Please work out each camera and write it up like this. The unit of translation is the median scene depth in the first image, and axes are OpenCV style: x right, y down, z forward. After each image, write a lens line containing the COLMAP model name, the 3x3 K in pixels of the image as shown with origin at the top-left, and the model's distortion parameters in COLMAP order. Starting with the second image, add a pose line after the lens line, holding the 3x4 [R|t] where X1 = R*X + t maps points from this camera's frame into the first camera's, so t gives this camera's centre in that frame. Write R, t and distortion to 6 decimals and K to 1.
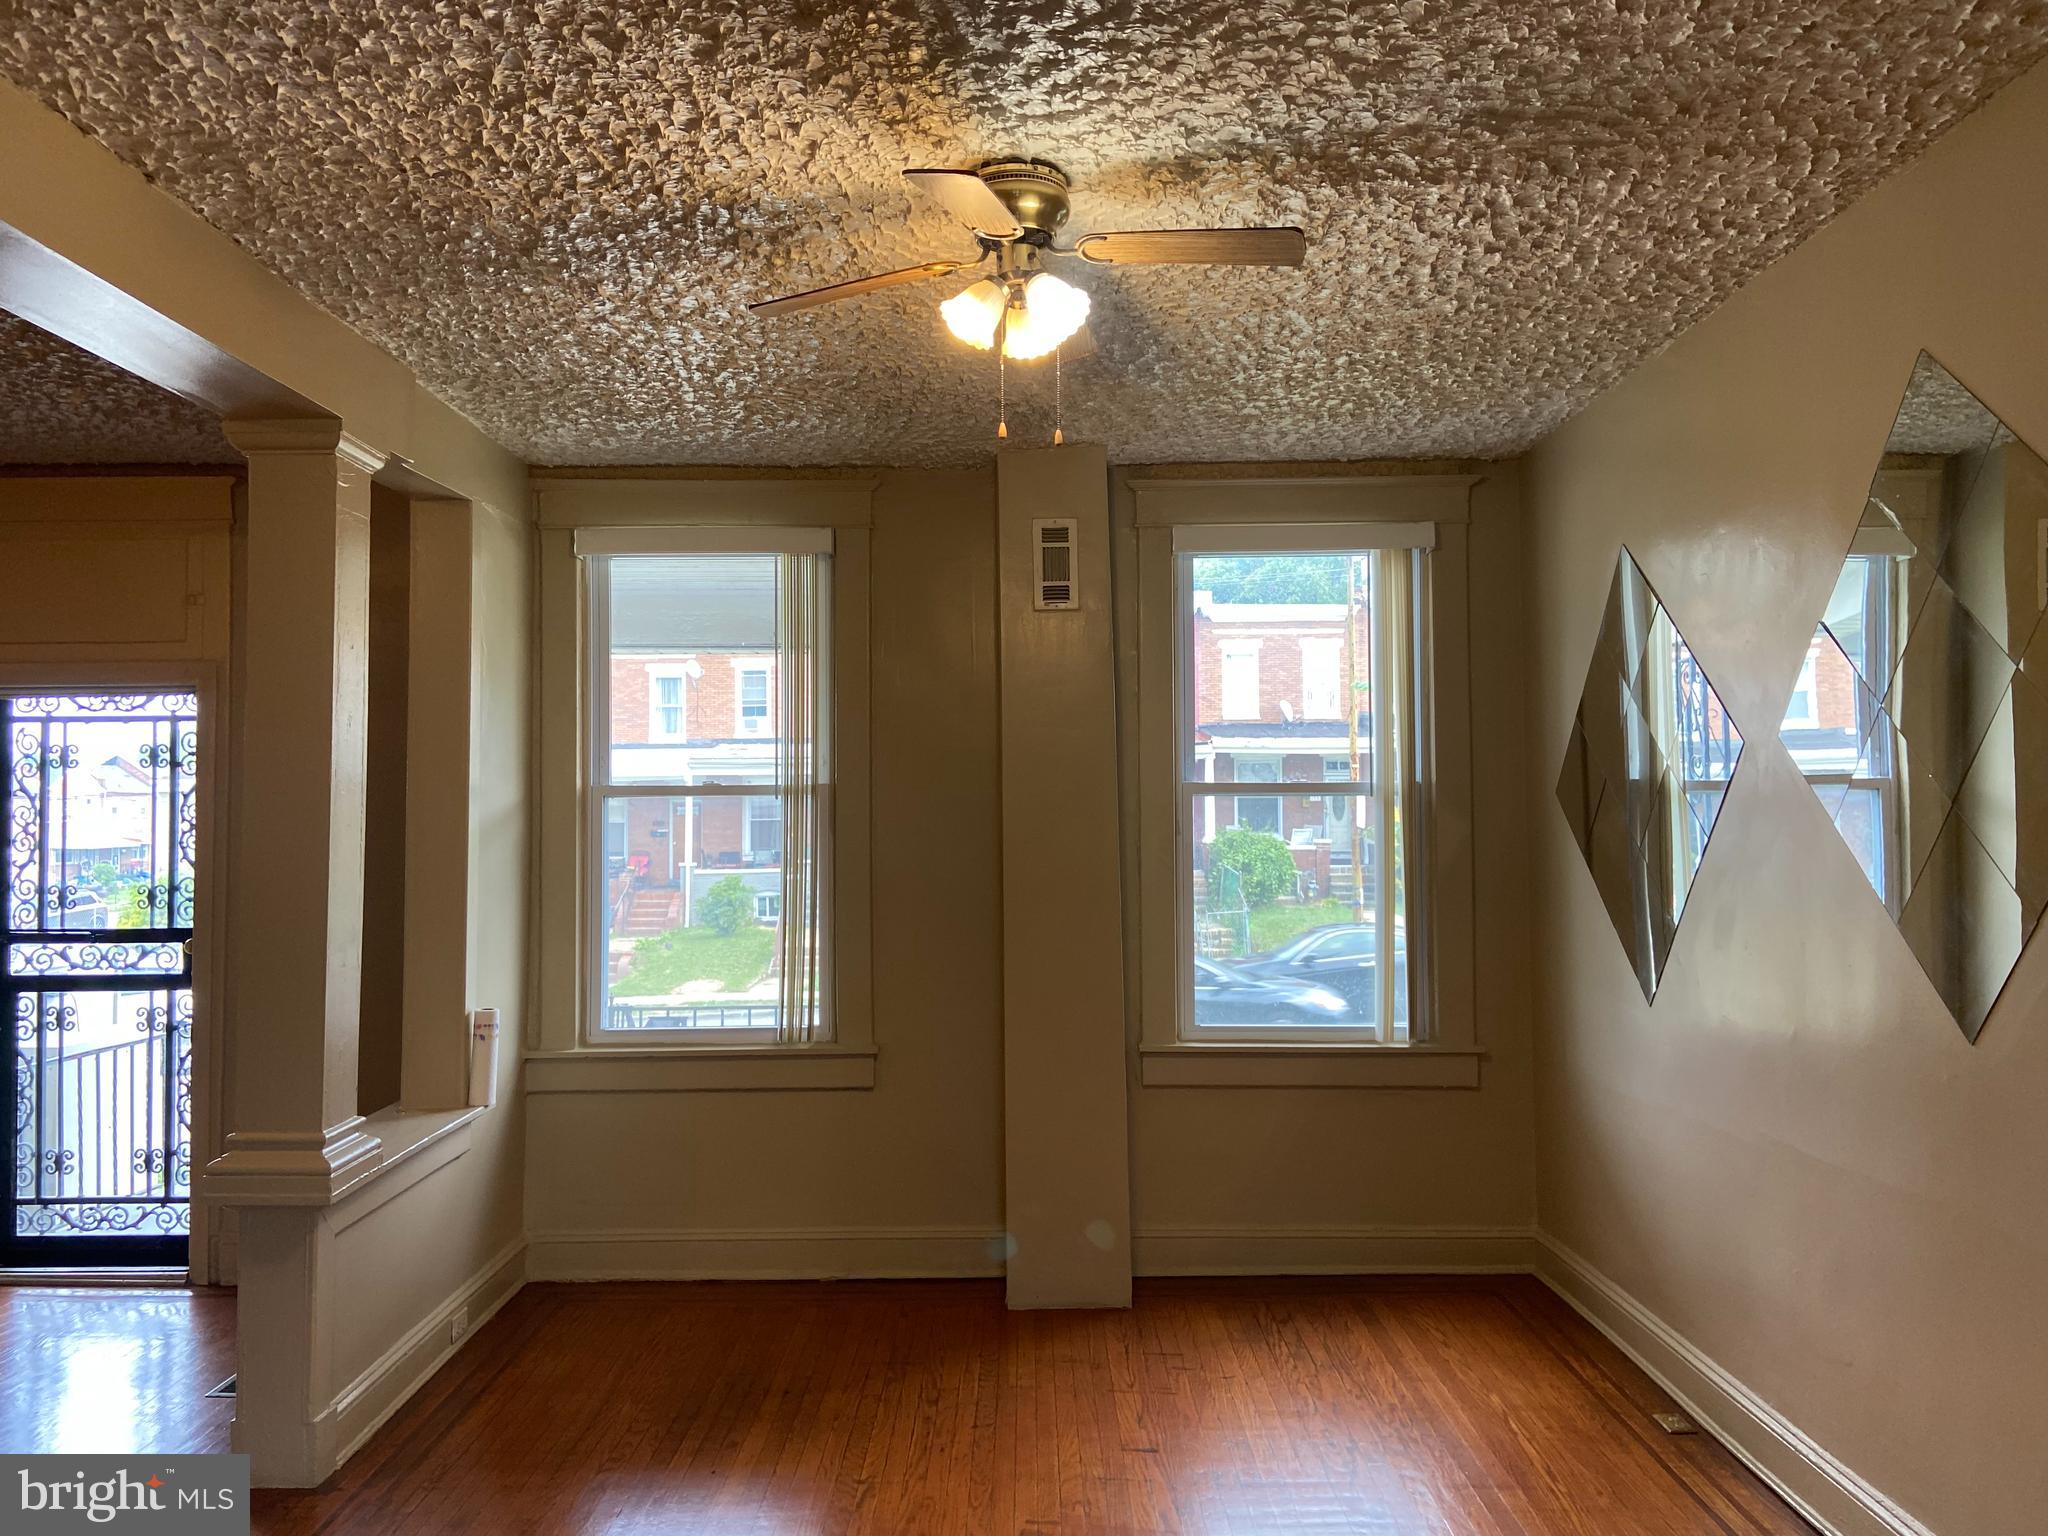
lens RADIAL K [[1552.2, 0, 1032.6], [0, 1552.2, 762.9], [0, 0, 1]] dist [0.053056, -0.043045]
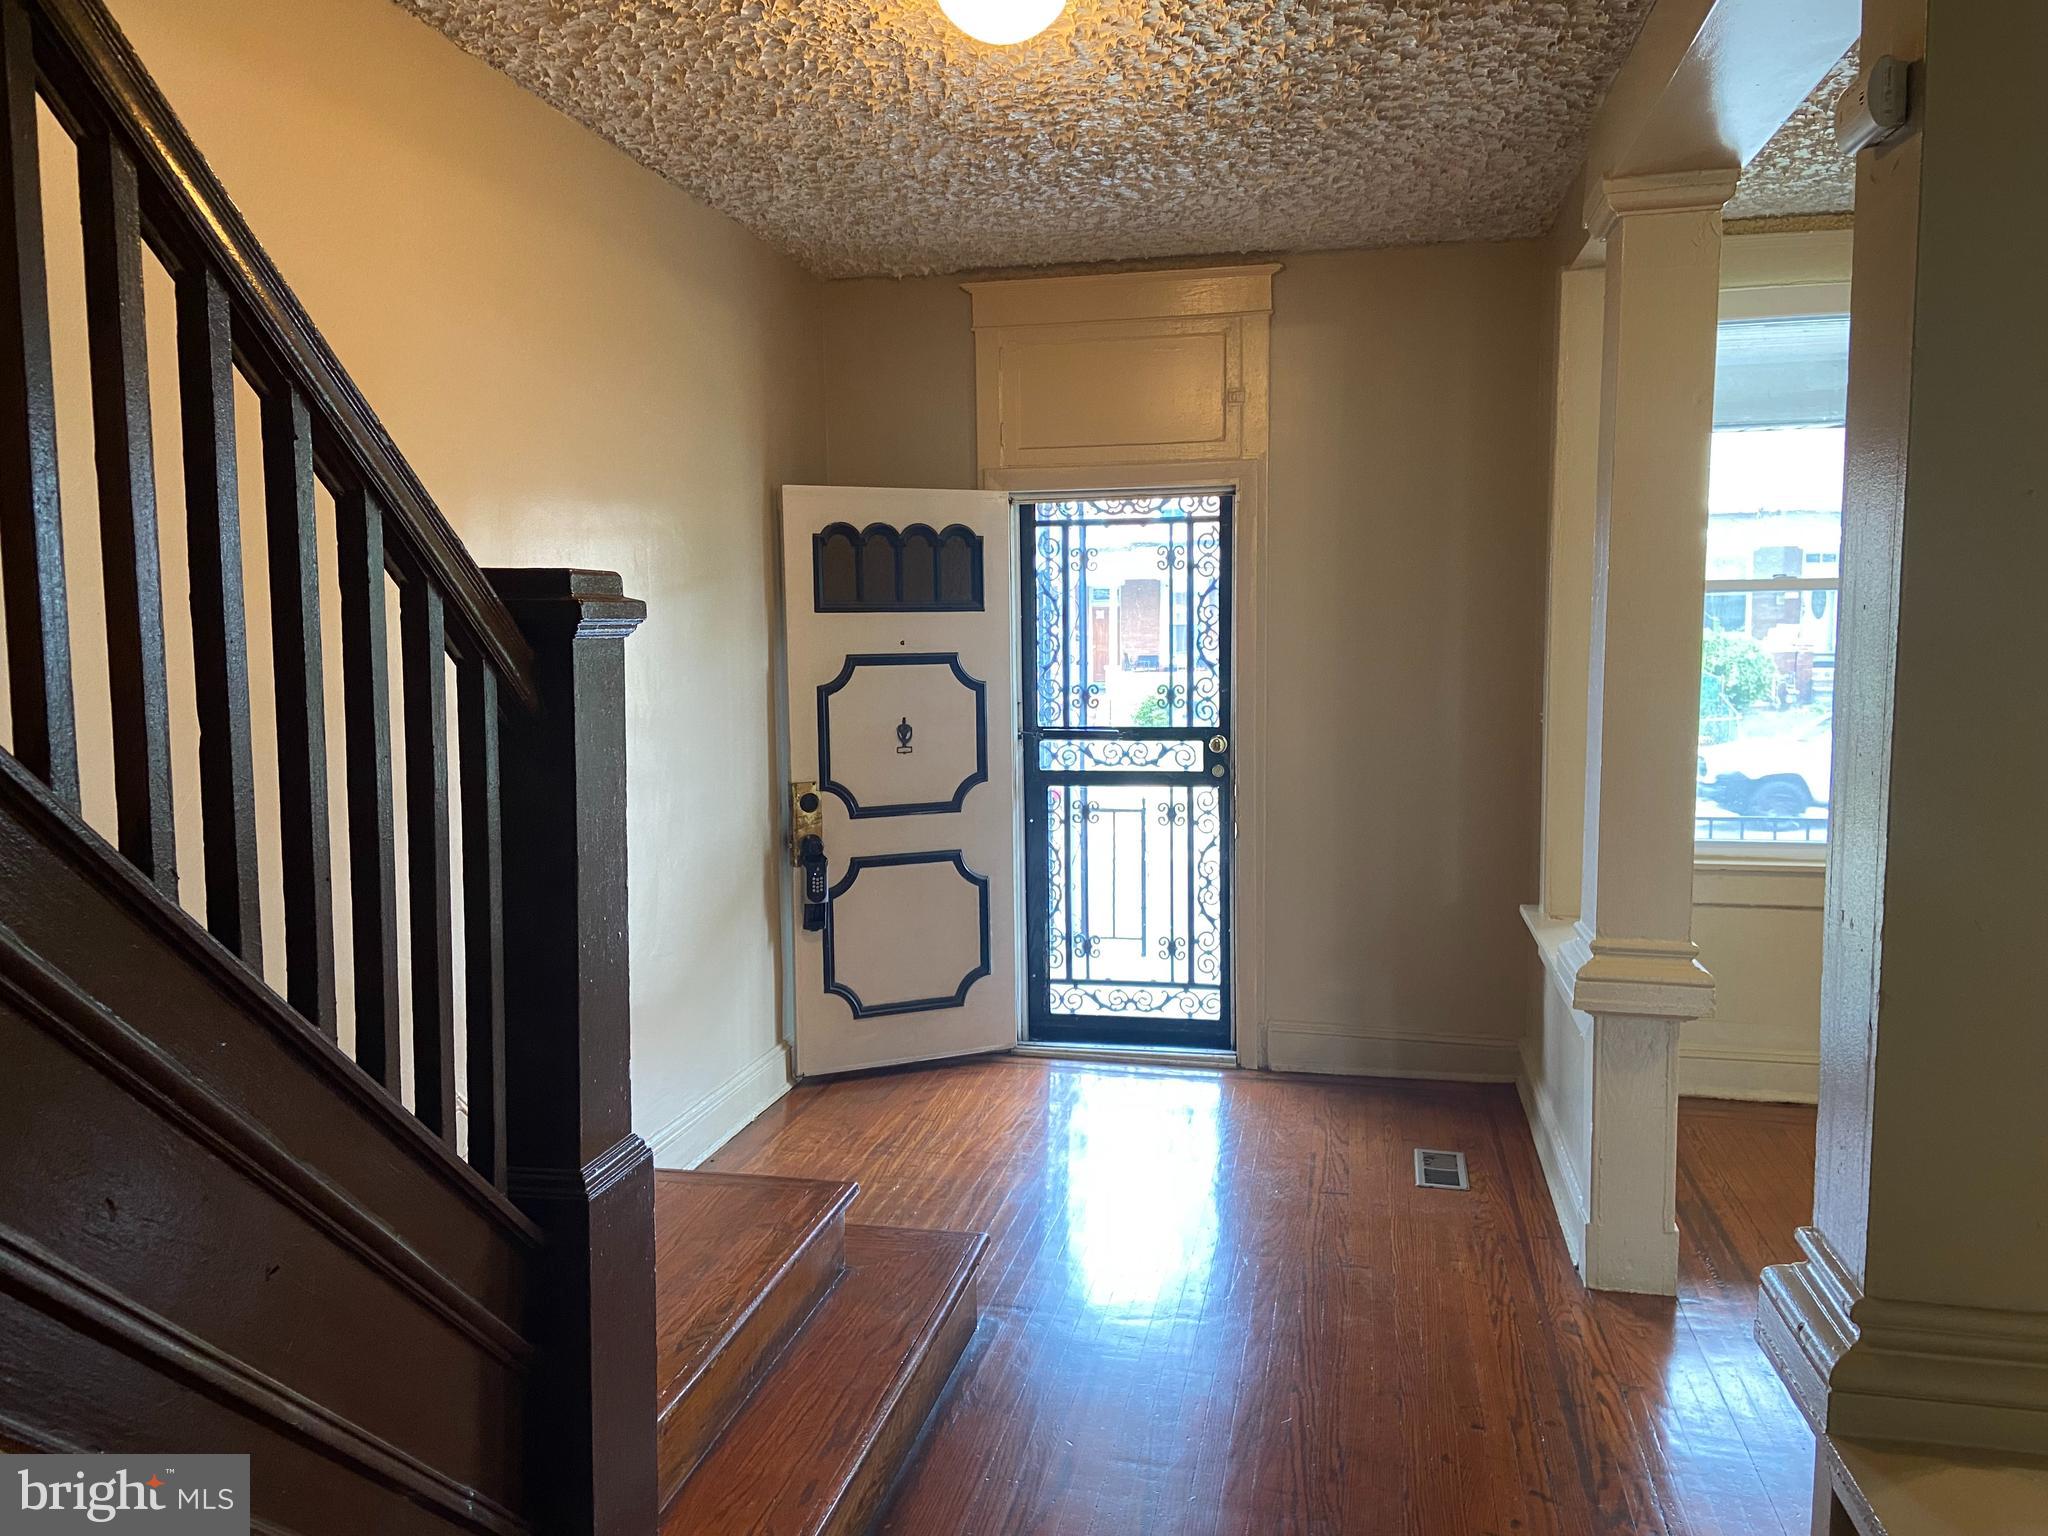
lens RADIAL K [[1552.2, 0, 1021.4], [0, 1552.2, 751.4], [0, 0, 1]] dist [0.053056, -0.043045]
pose [[0.973260, 0.013326, -0.229321, -0.422567], [0.013953, 0.993043, 0.116925, 0.001211], [0.229284, -0.116998, 0.966302, -0.003121]]
